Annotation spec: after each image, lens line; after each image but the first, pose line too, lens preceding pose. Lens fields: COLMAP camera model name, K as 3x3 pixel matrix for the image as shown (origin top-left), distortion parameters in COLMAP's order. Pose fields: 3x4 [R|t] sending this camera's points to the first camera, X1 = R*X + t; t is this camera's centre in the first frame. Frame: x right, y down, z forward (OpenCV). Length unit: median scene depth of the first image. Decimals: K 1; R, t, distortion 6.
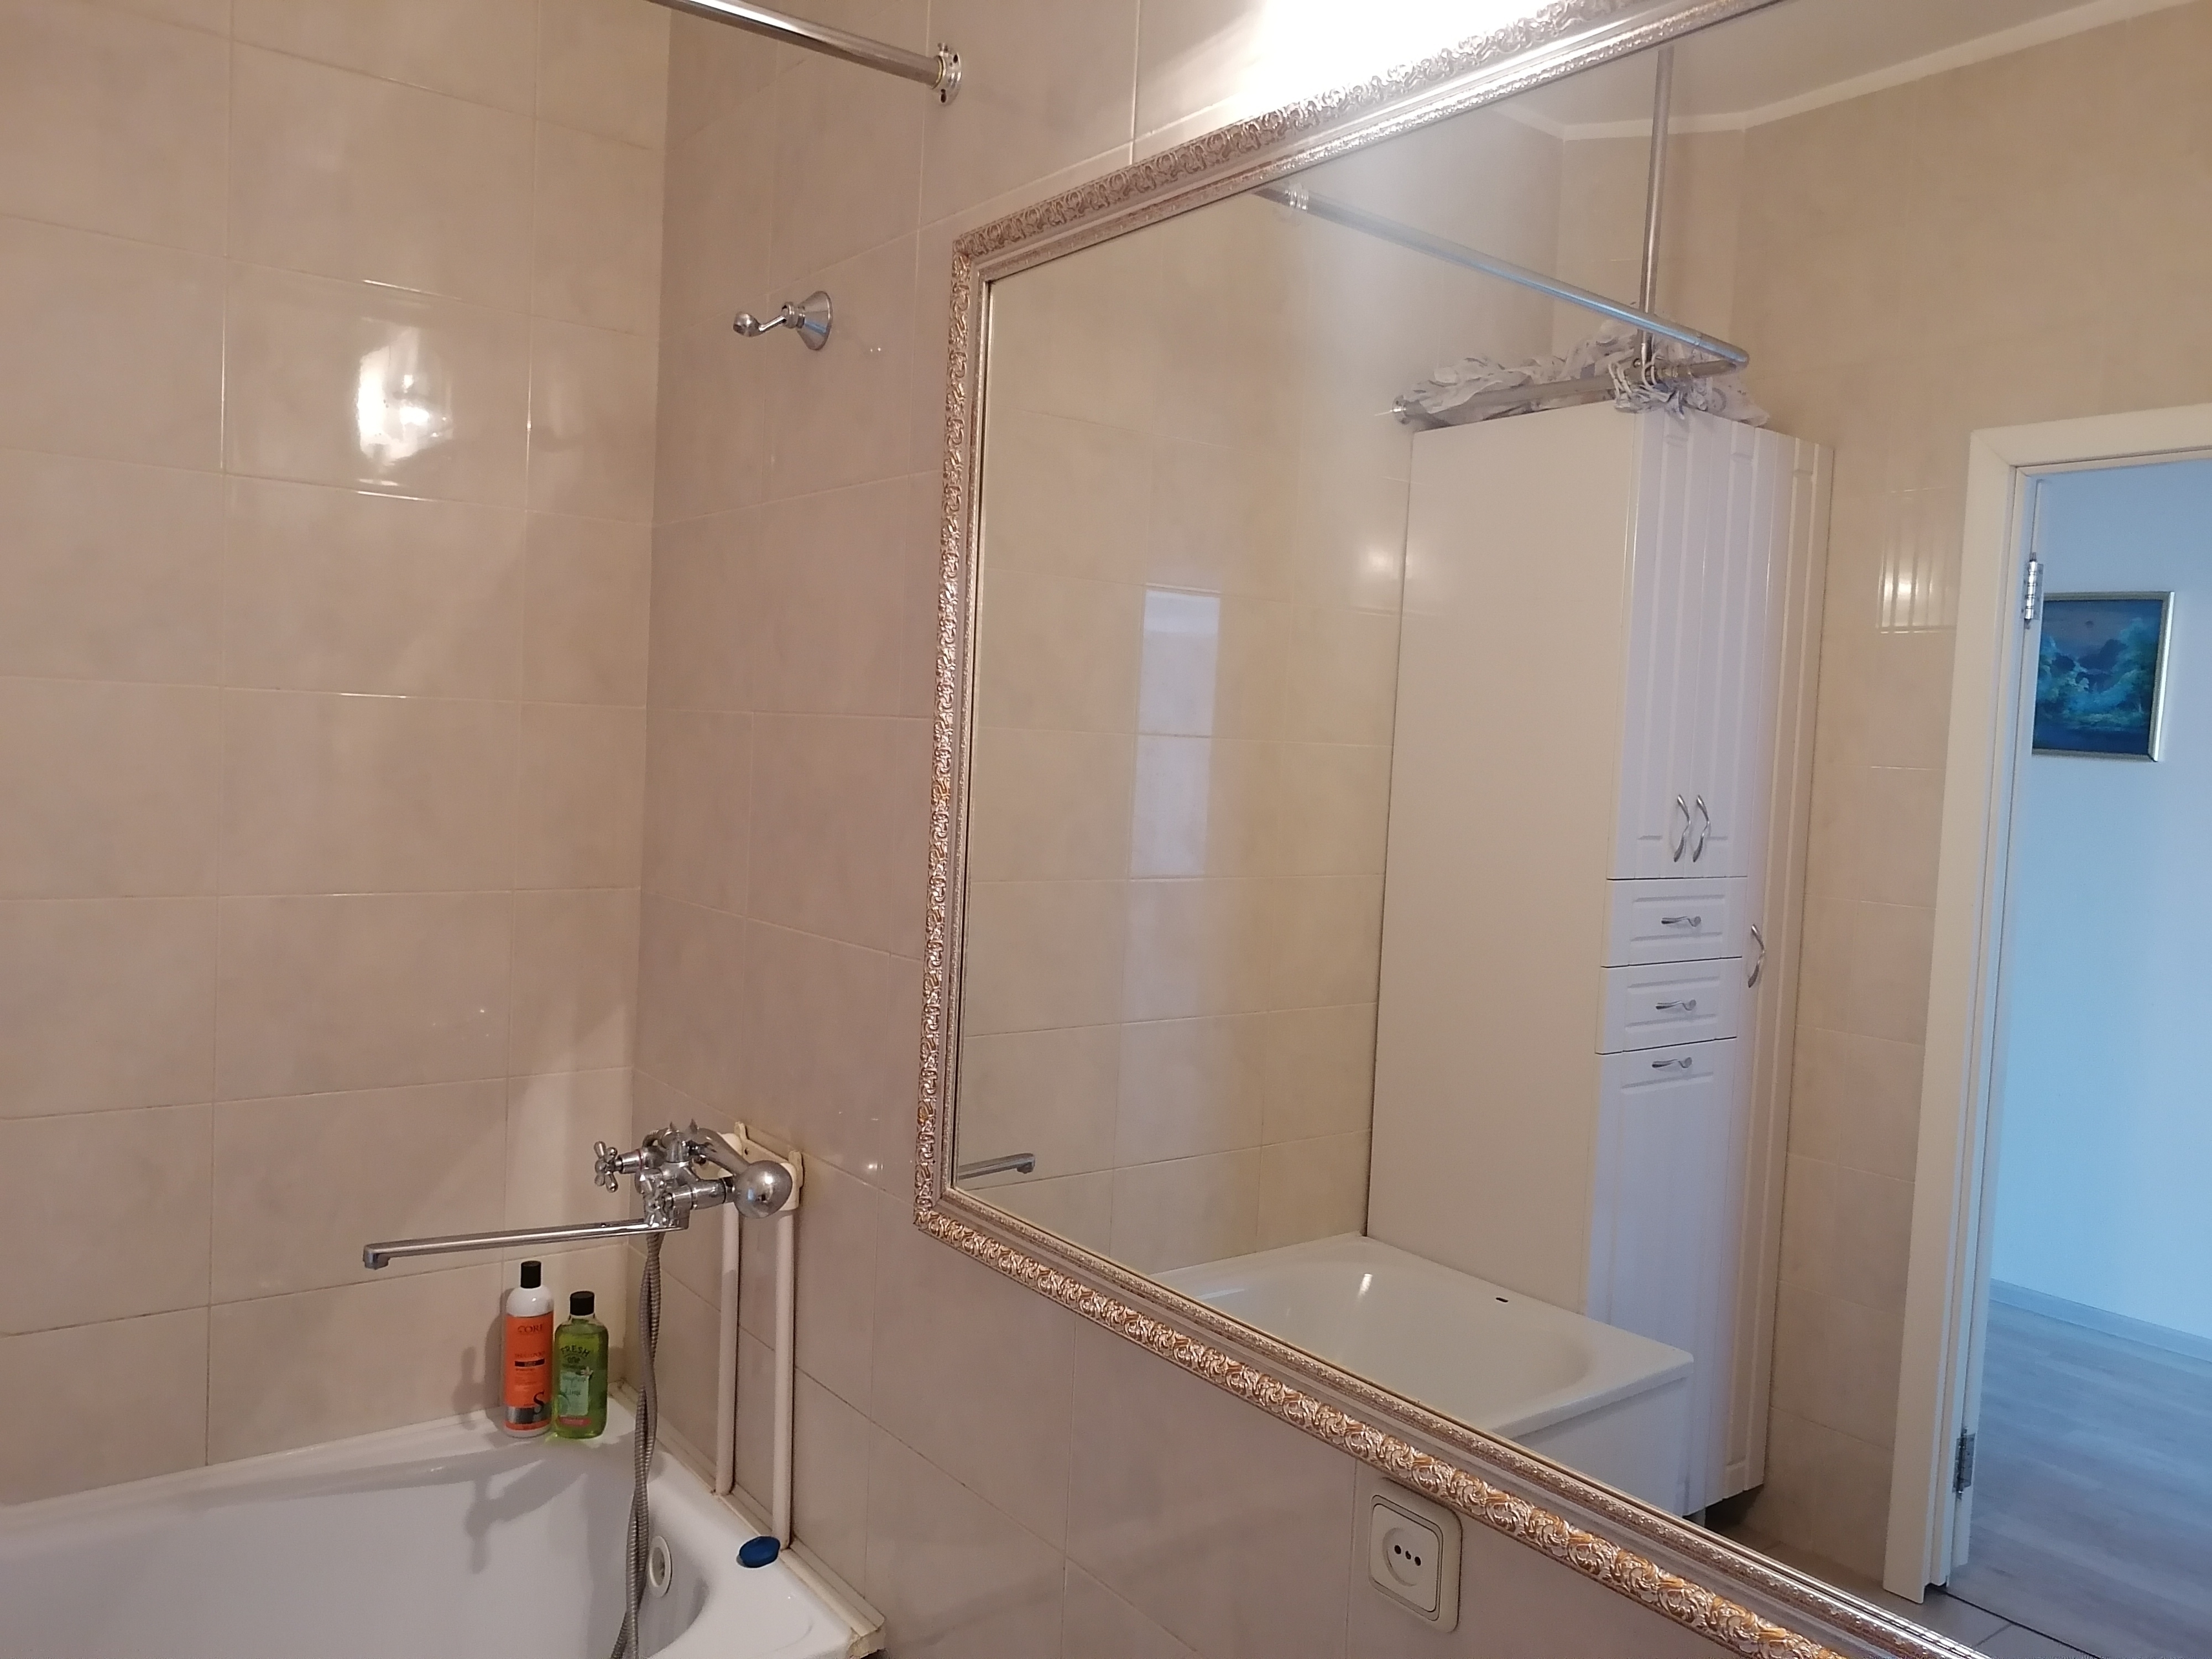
lens RADIAL K [[1657.1, 0, 1102.0], [0, 1657.1, 828.2], [0, 0, 1]] dist [-0.007755, 0.011843]
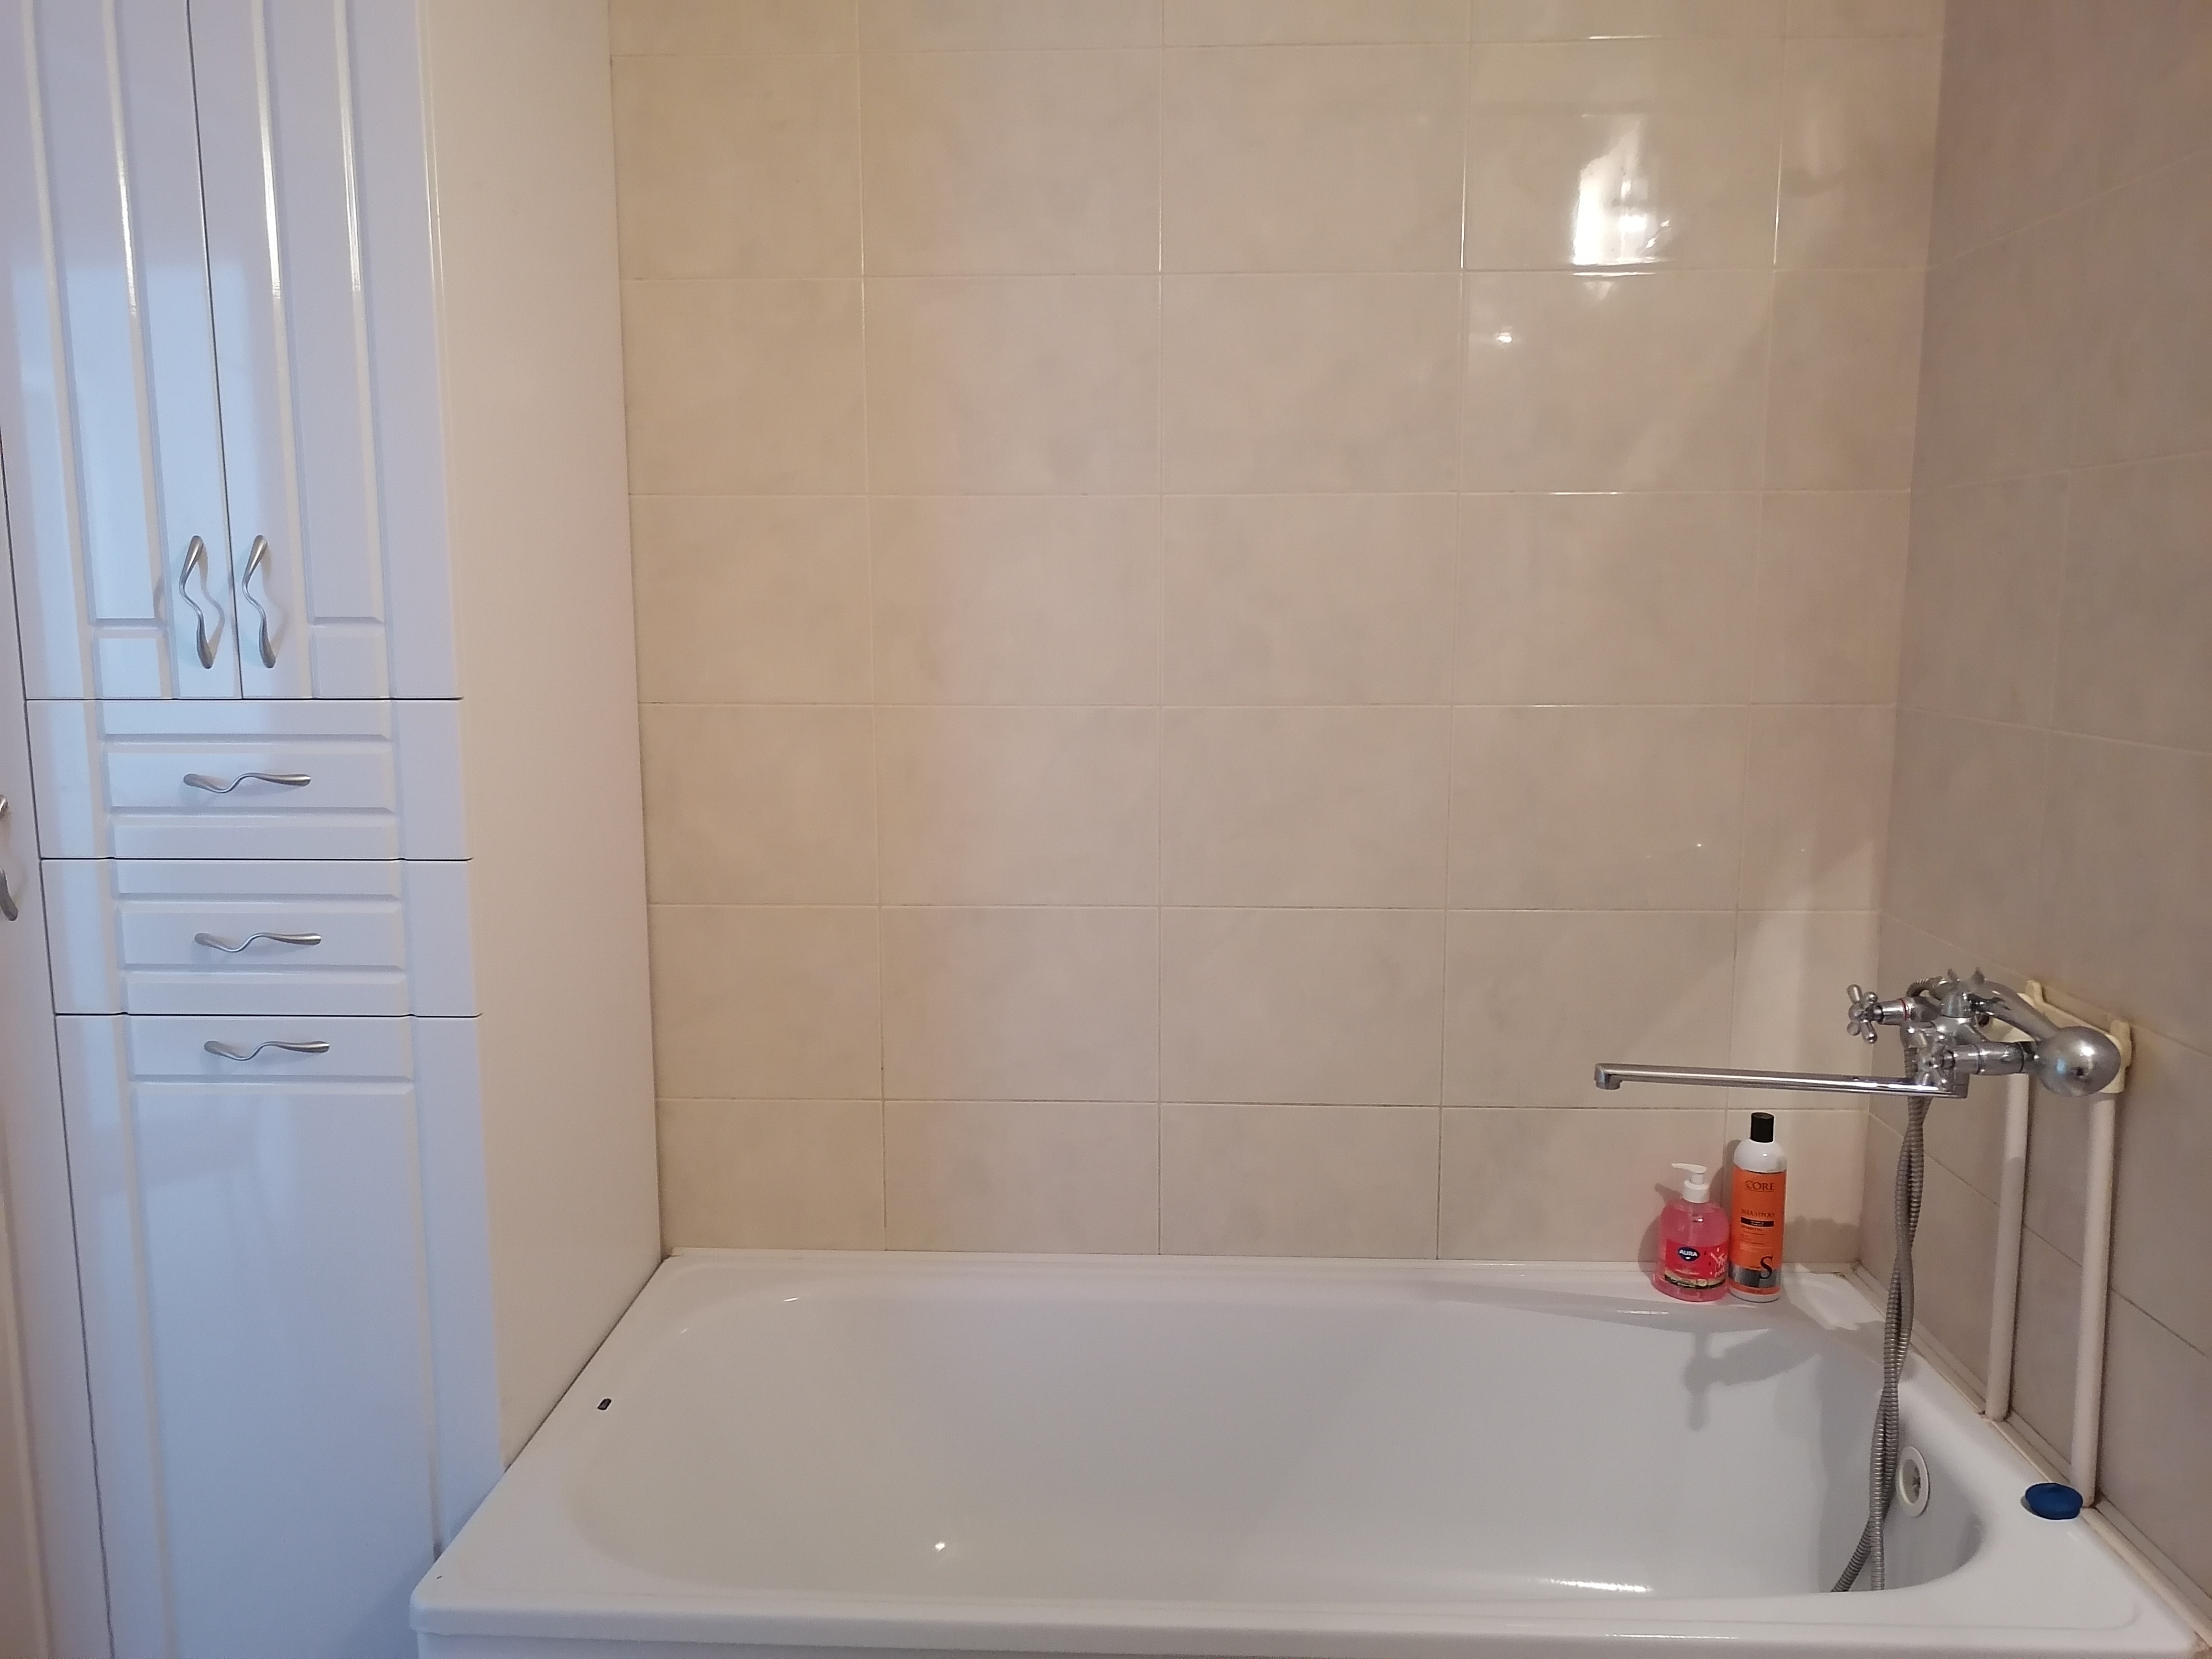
lens RADIAL K [[1657.1, 0, 1102.0], [0, 1657.1, 828.2], [0, 0, 1]] dist [-0.007755, 0.011843]
pose [[0.777954, 0.043309, -0.626827, -0.069889], [0.002880, 0.997365, 0.072485, 0.043378], [0.628315, -0.058195, 0.775779, 0.086919]]
